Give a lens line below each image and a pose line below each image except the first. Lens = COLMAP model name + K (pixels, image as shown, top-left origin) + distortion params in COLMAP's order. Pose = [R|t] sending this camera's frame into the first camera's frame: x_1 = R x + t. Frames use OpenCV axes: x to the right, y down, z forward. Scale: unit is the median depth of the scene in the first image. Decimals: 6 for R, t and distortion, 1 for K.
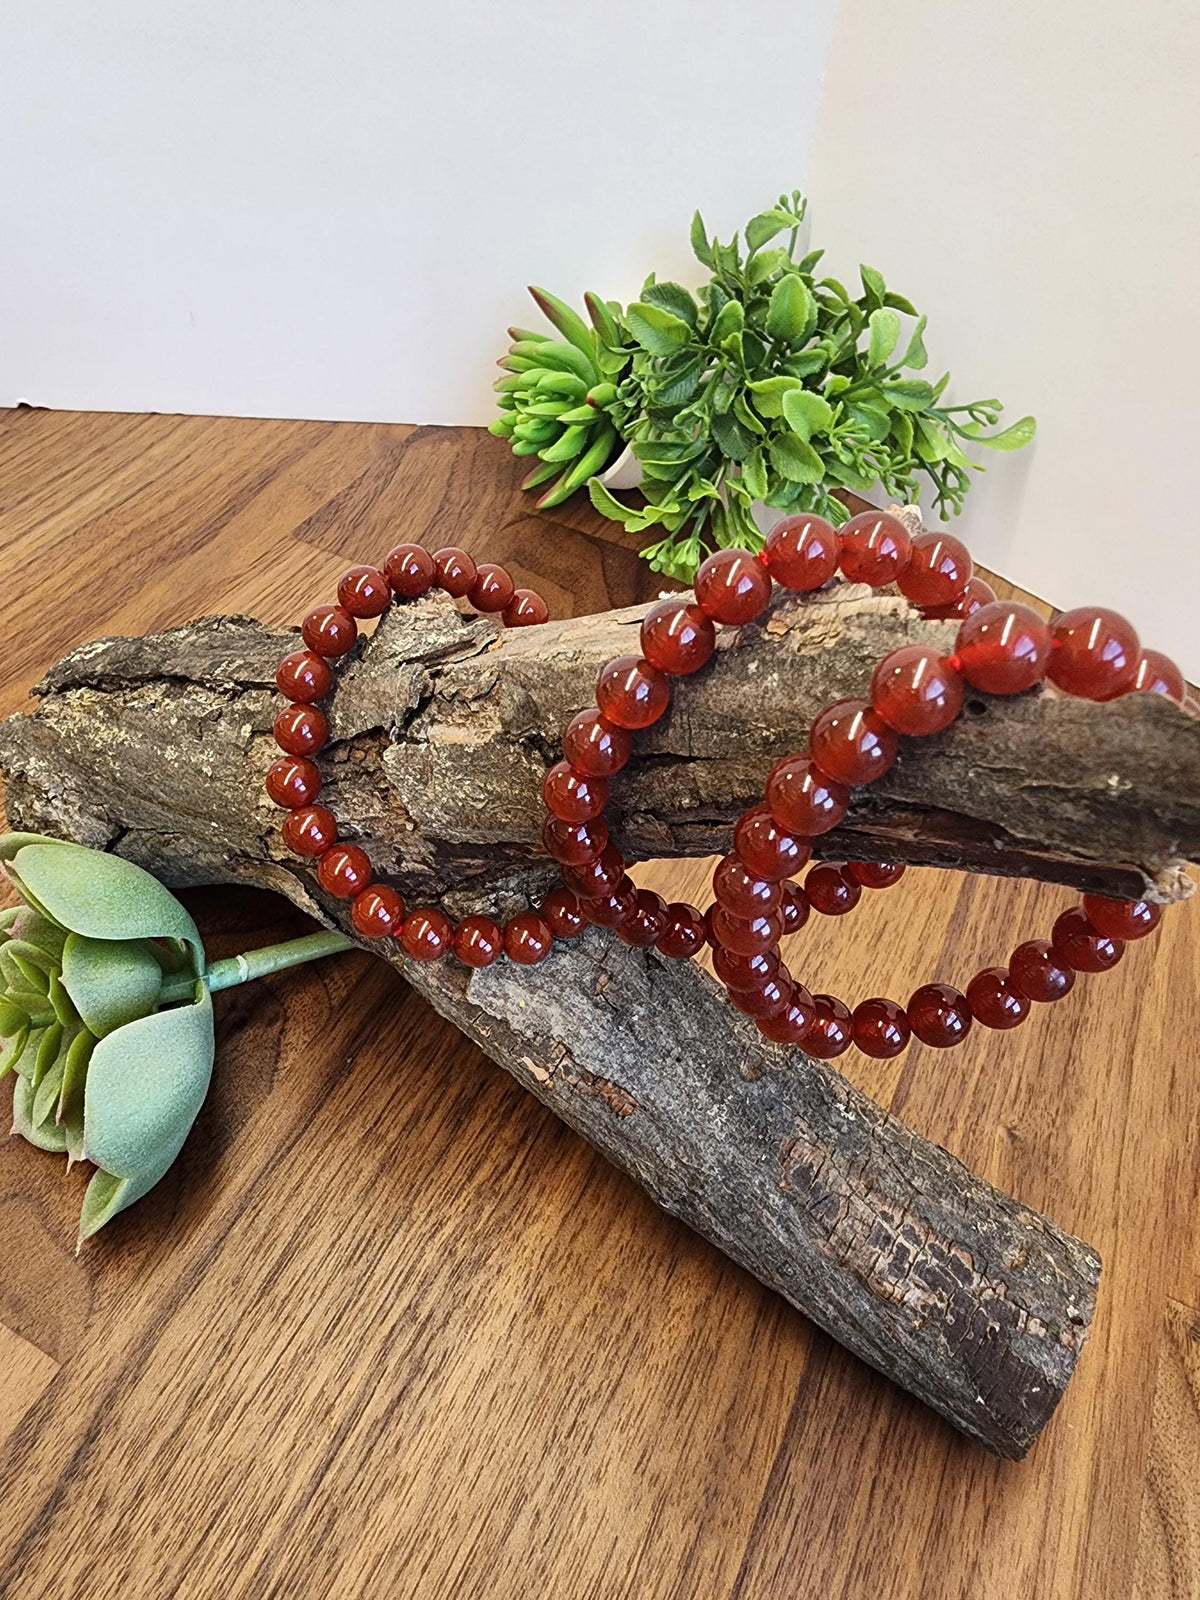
lens RADIAL K [[1091.0, 0, 588.6], [0, 1091.0, 723.6], [0, 0, 1]] dist [0.027529, -0.023845]
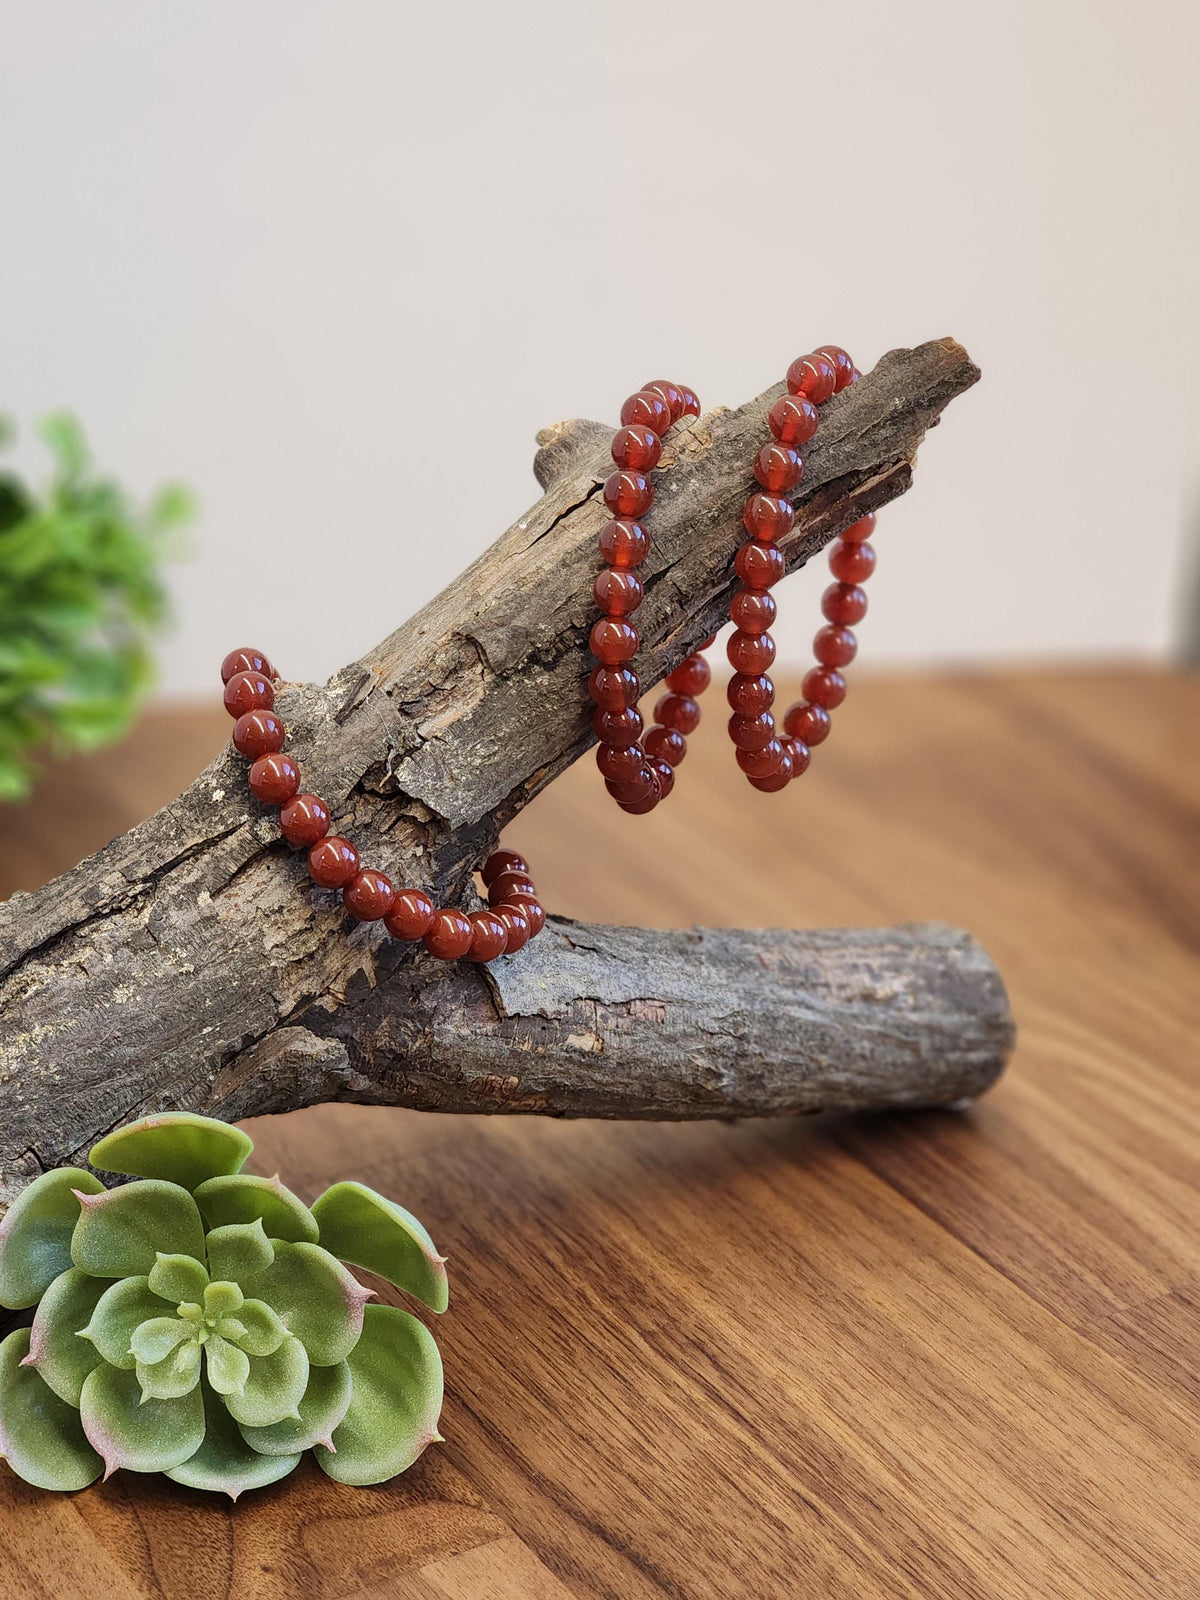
lens RADIAL K [[3124.6, 0, 590.4], [0, 3124.6, 859.4], [0, 0, 1]] dist [-0.126791, 0.000000]
pose [[0.502693, -0.411982, 0.759981, -2.257356], [0.607480, 0.793823, 0.028507, 0.108402], [-0.615034, 0.447343, 0.649320, -0.997247]]
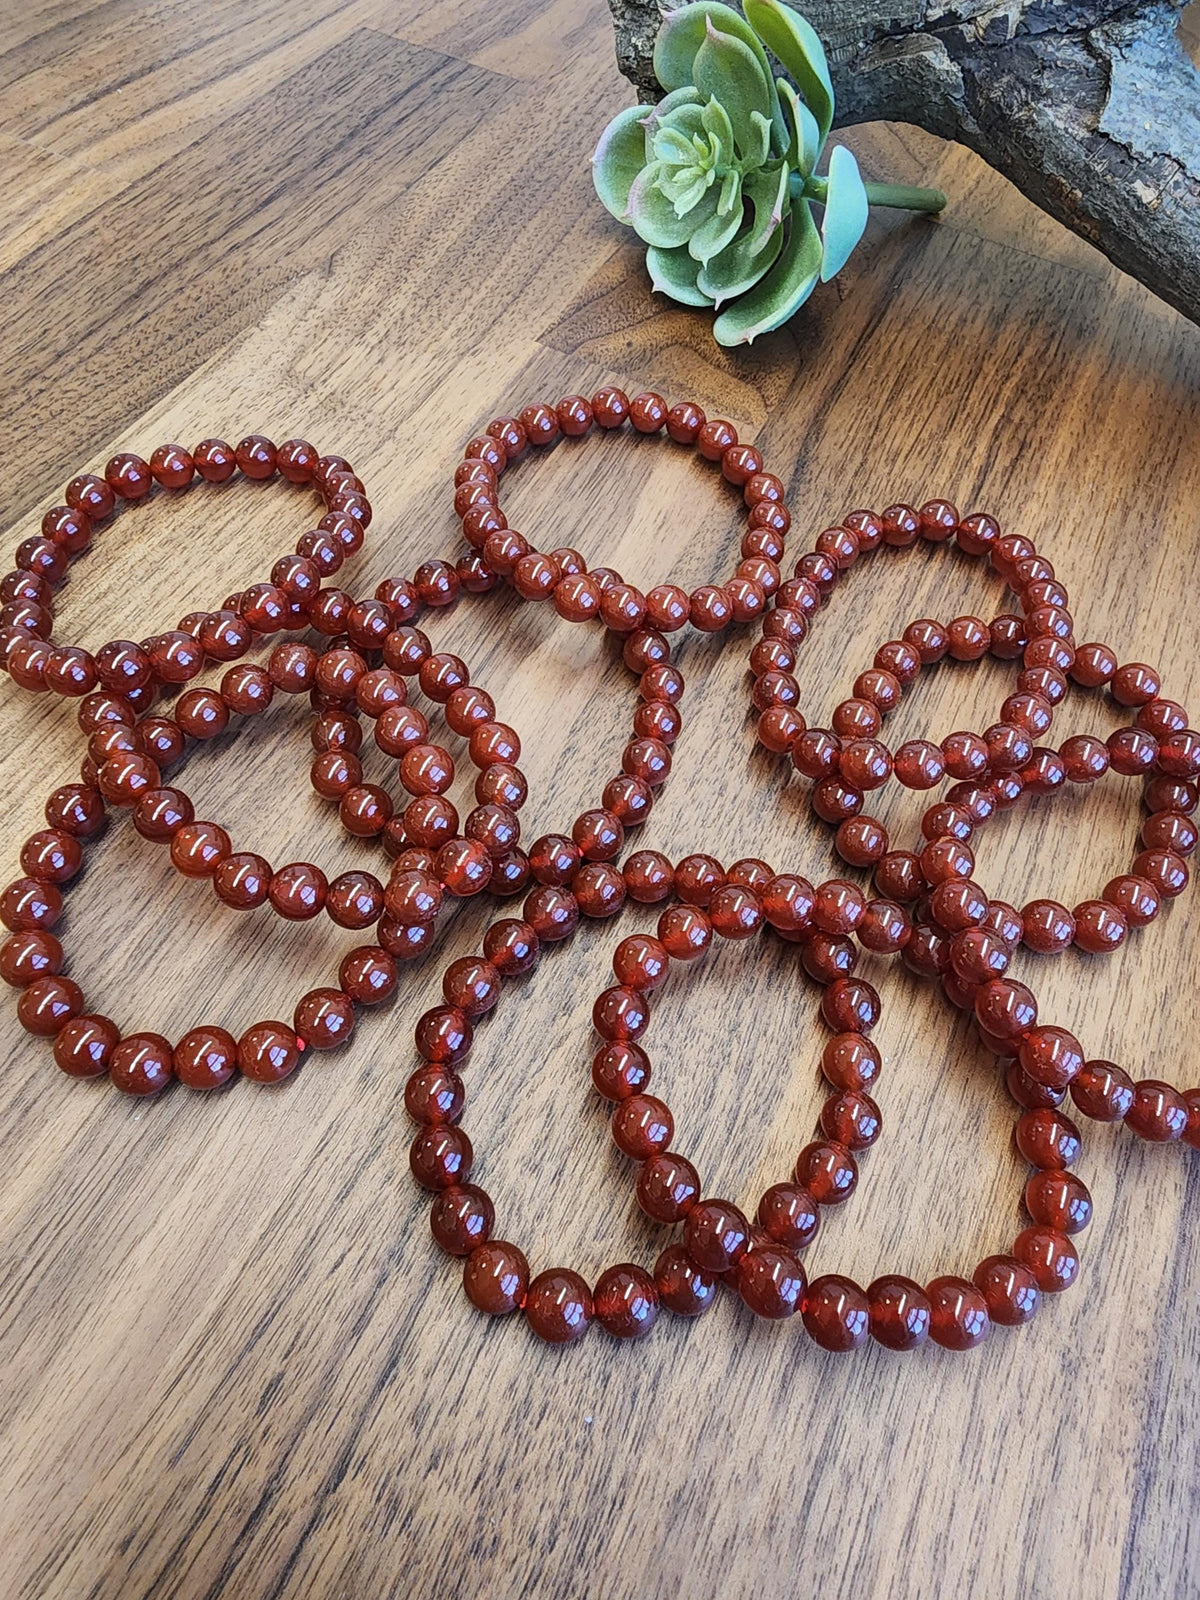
lens RADIAL K [[1083.9, 0, 597.6], [0, 1083.9, 740.0], [0, 0, 1]] dist [0.001592, 0.001037]
pose [[0.999719, 0.005483, 0.023069, -0.723259], [-0.009524, 0.983820, 0.178908, 0.742254], [-0.021715, -0.179078, 0.983595, -0.328685]]
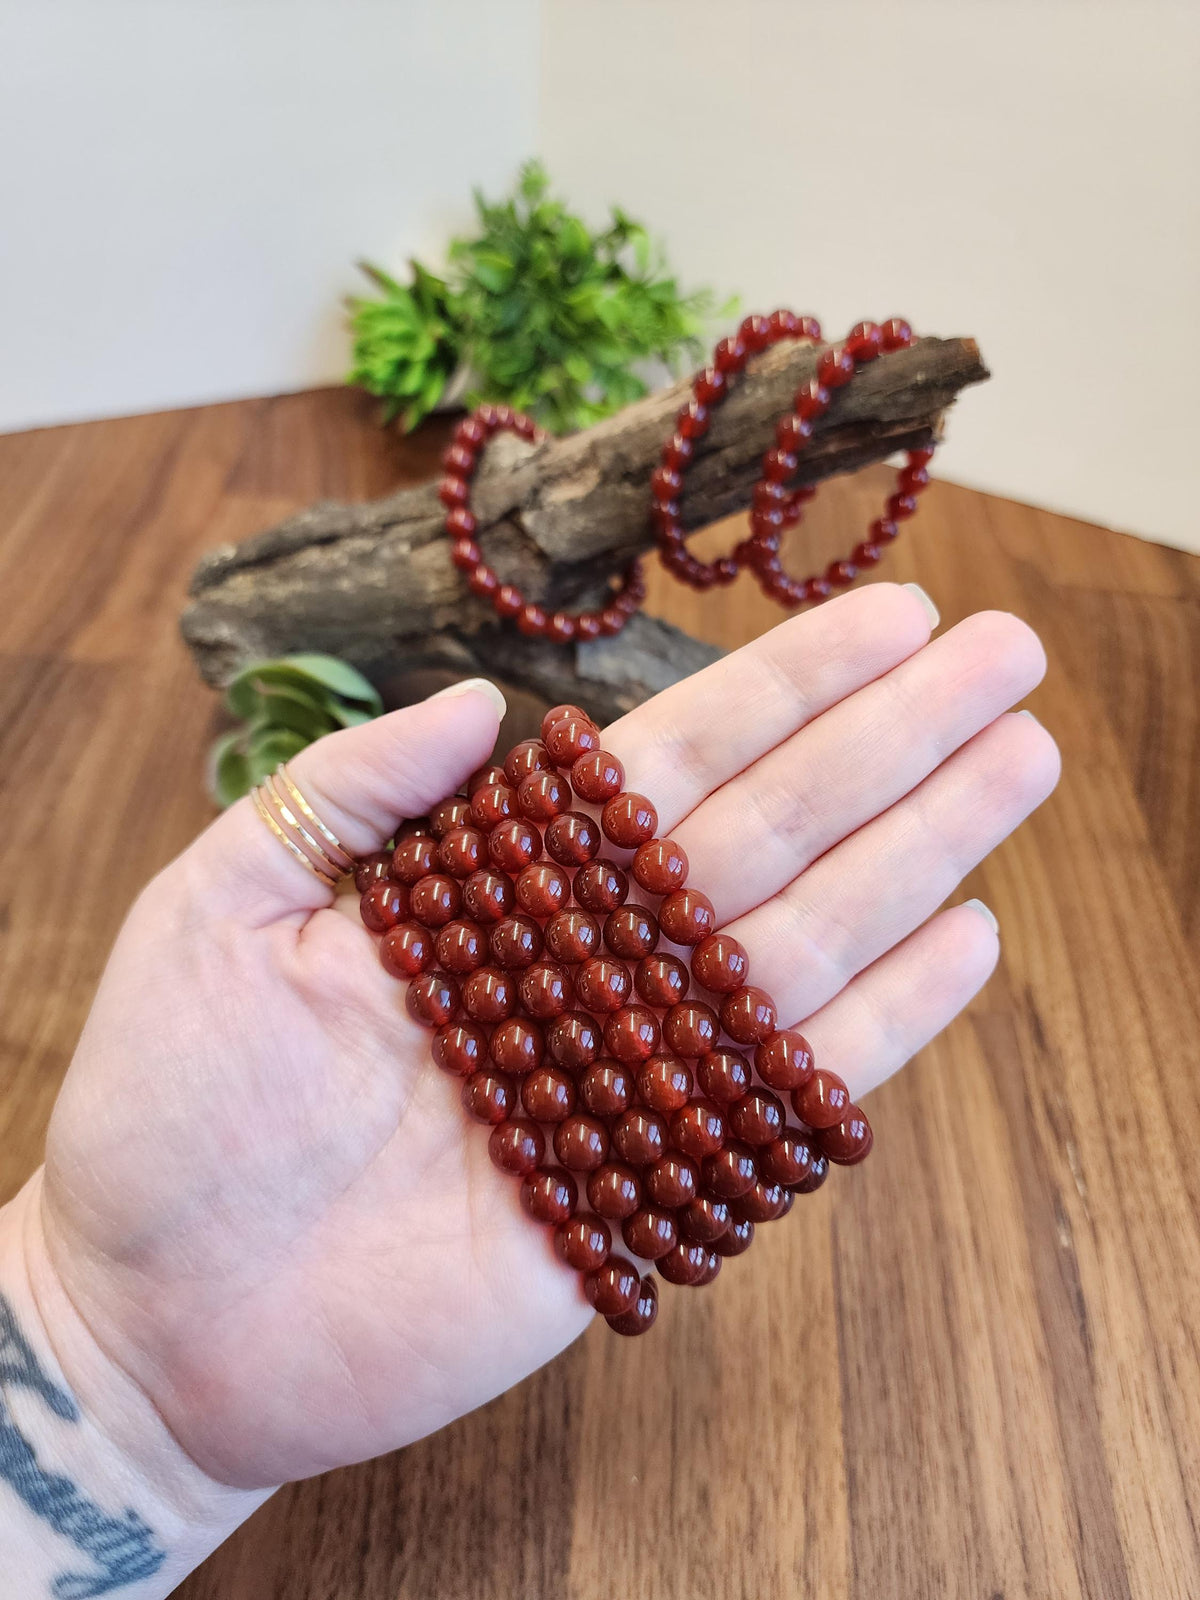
lens RADIAL K [[1098.5, 0, 592.4], [0, 1098.5, 803.4], [0, 0, 1]] dist [-0.005009, -0.010637]
pose [[0.919777, -0.286016, 0.268711, -0.621091], [0.263602, 0.957522, 0.116898, 0.259386], [-0.290731, -0.036688, 0.956101, -0.652386]]
